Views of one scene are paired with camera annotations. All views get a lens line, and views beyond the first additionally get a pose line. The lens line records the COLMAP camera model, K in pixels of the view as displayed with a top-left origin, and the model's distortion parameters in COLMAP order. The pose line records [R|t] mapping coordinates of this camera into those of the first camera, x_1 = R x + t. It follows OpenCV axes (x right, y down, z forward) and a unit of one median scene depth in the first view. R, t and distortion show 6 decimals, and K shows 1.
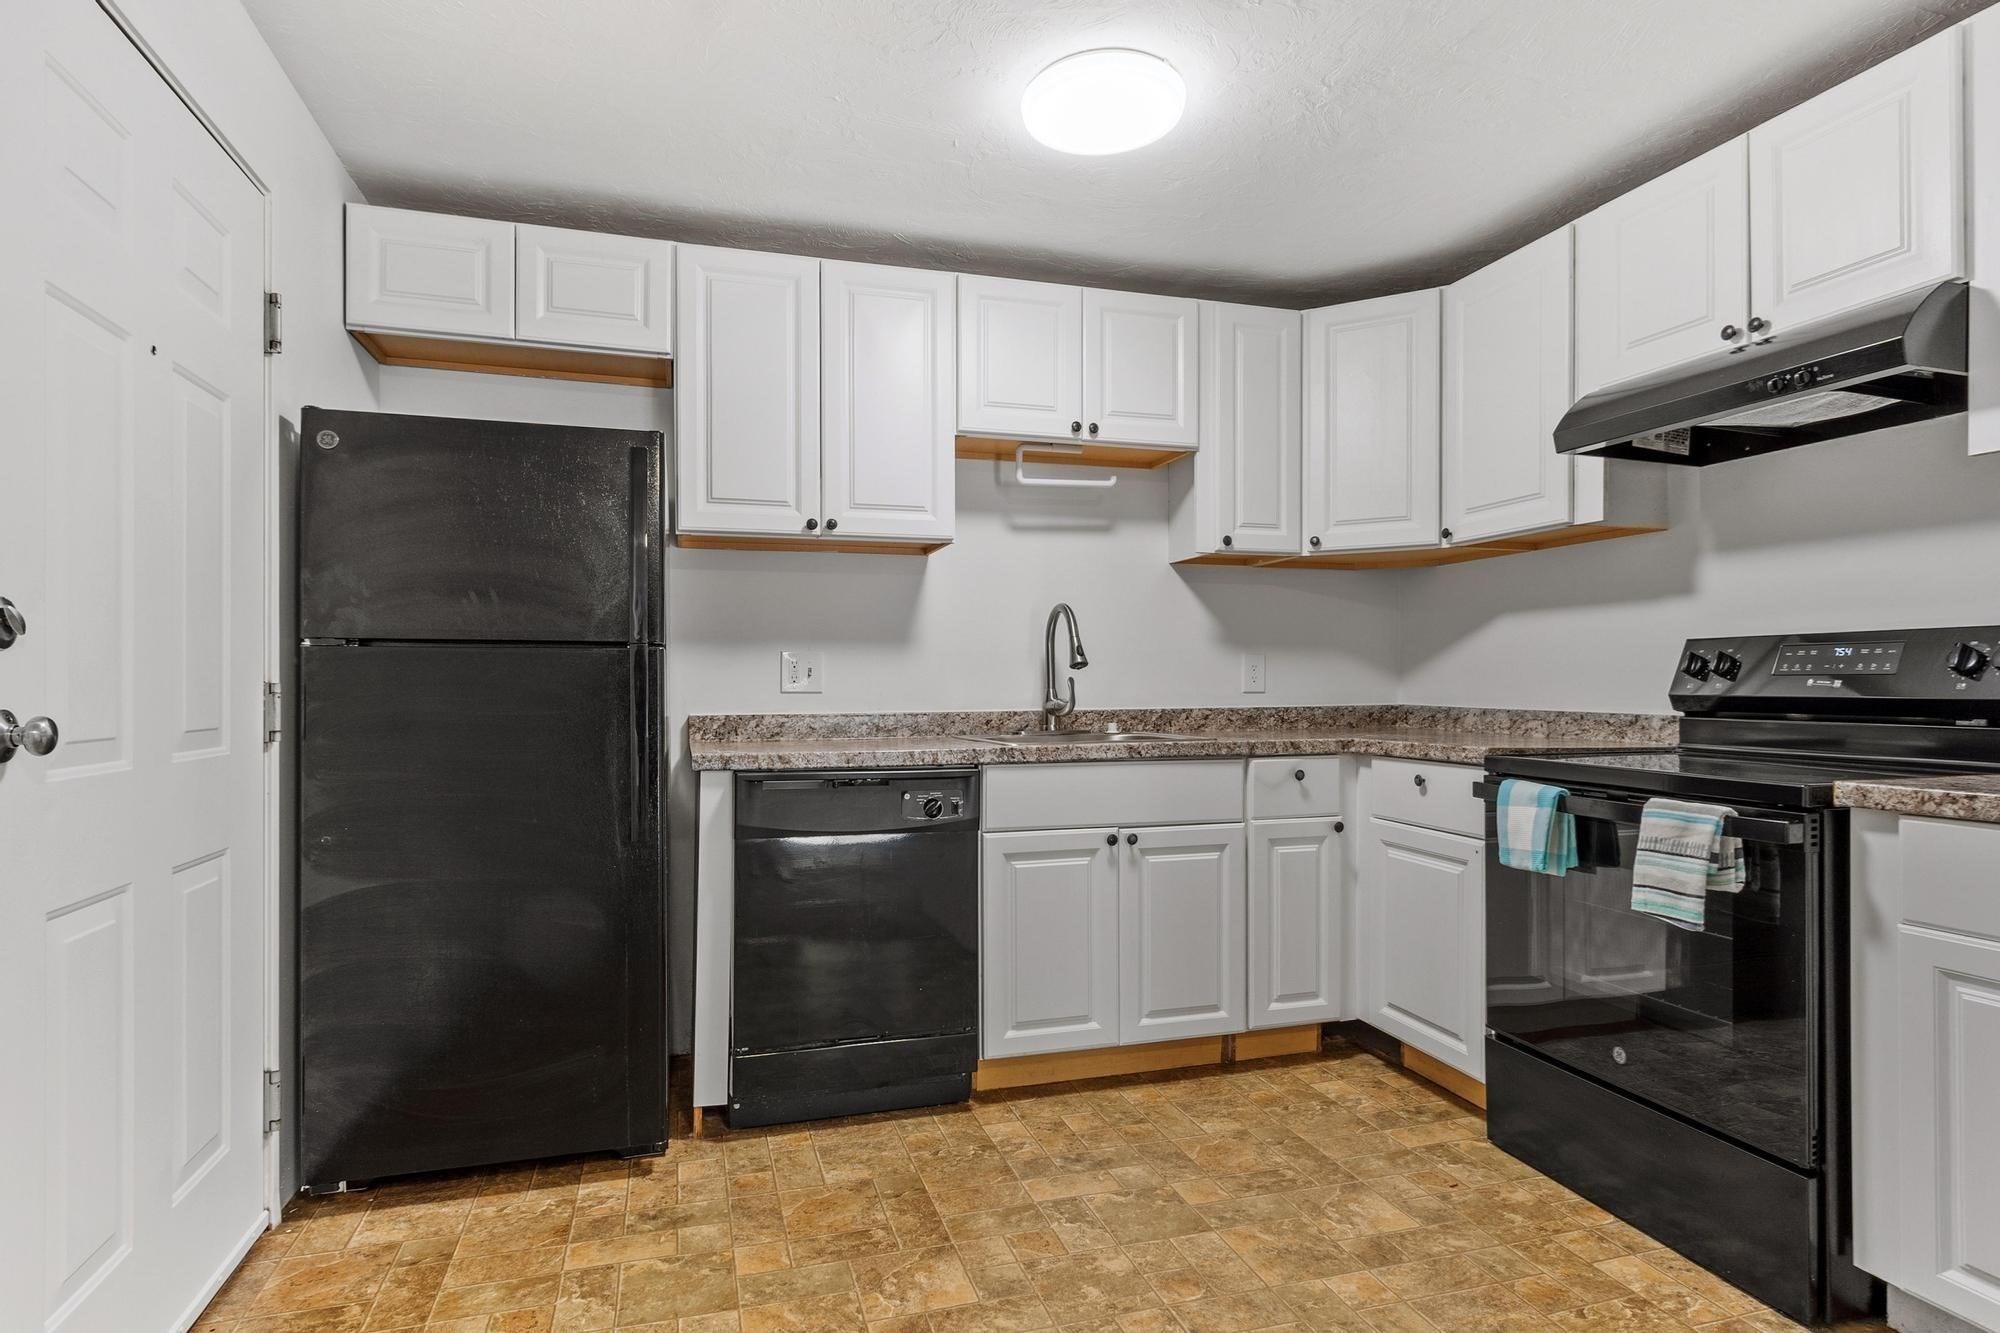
lens RADIAL K [[1031.6, 0, 1128.5], [0, 1031.6, 674.9], [0, 0, 1]] dist [0.000499, -0.000963]
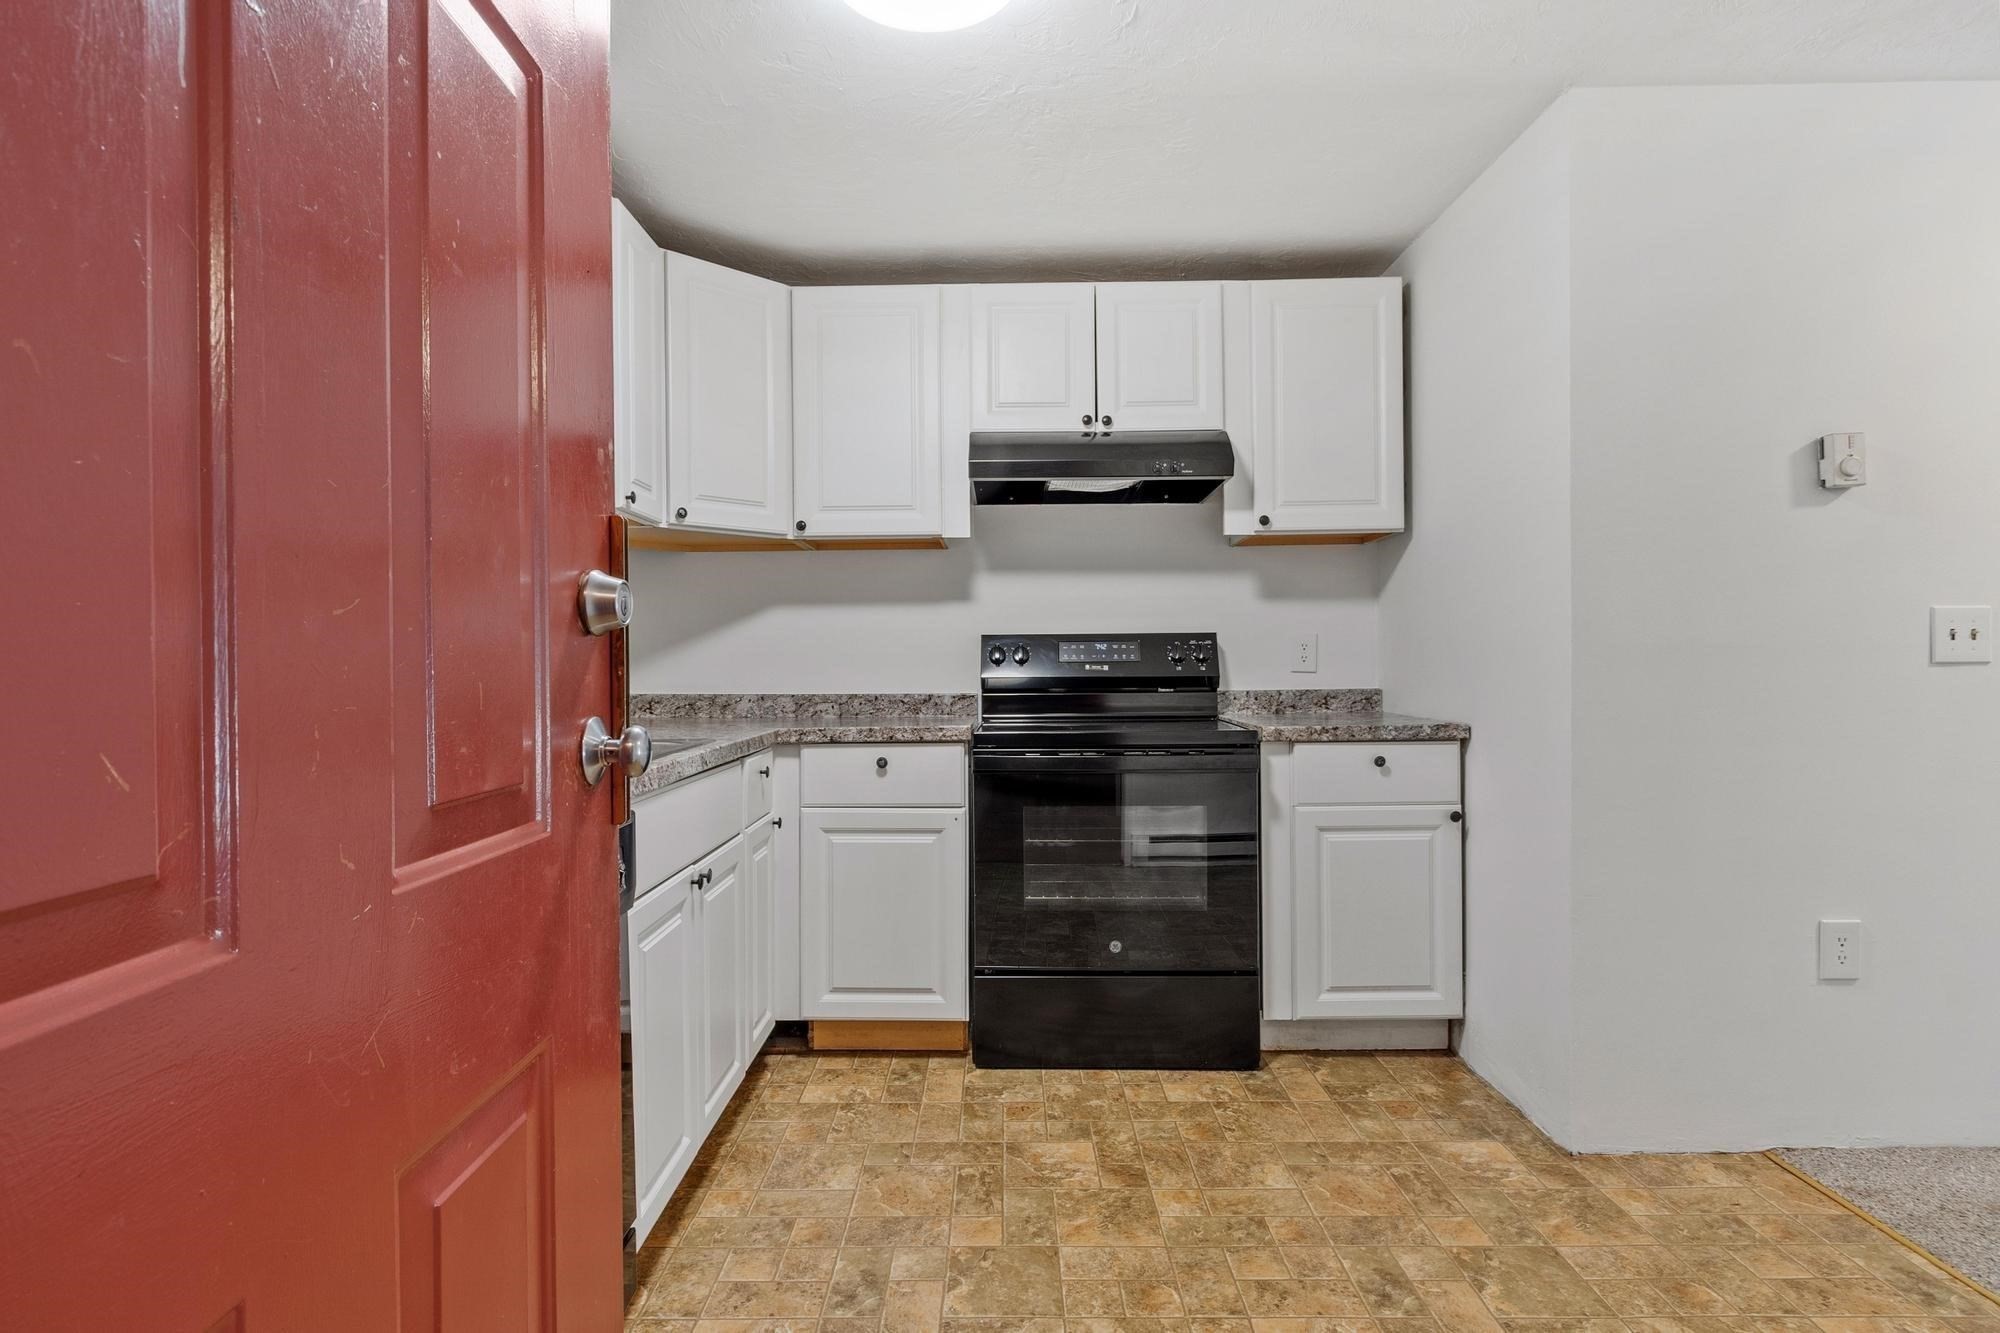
lens RADIAL K [[893.4, 0, 1025.1], [0, 893.4, 665.6], [0, 0, 1]] dist [0.000506, 0.000334]
pose [[0.404775, -0.002769, 0.914412, -0.518351], [0.001447, 0.999996, 0.002388, 0.002044], [-0.914415, 0.000357, 0.404778, 0.530332]]
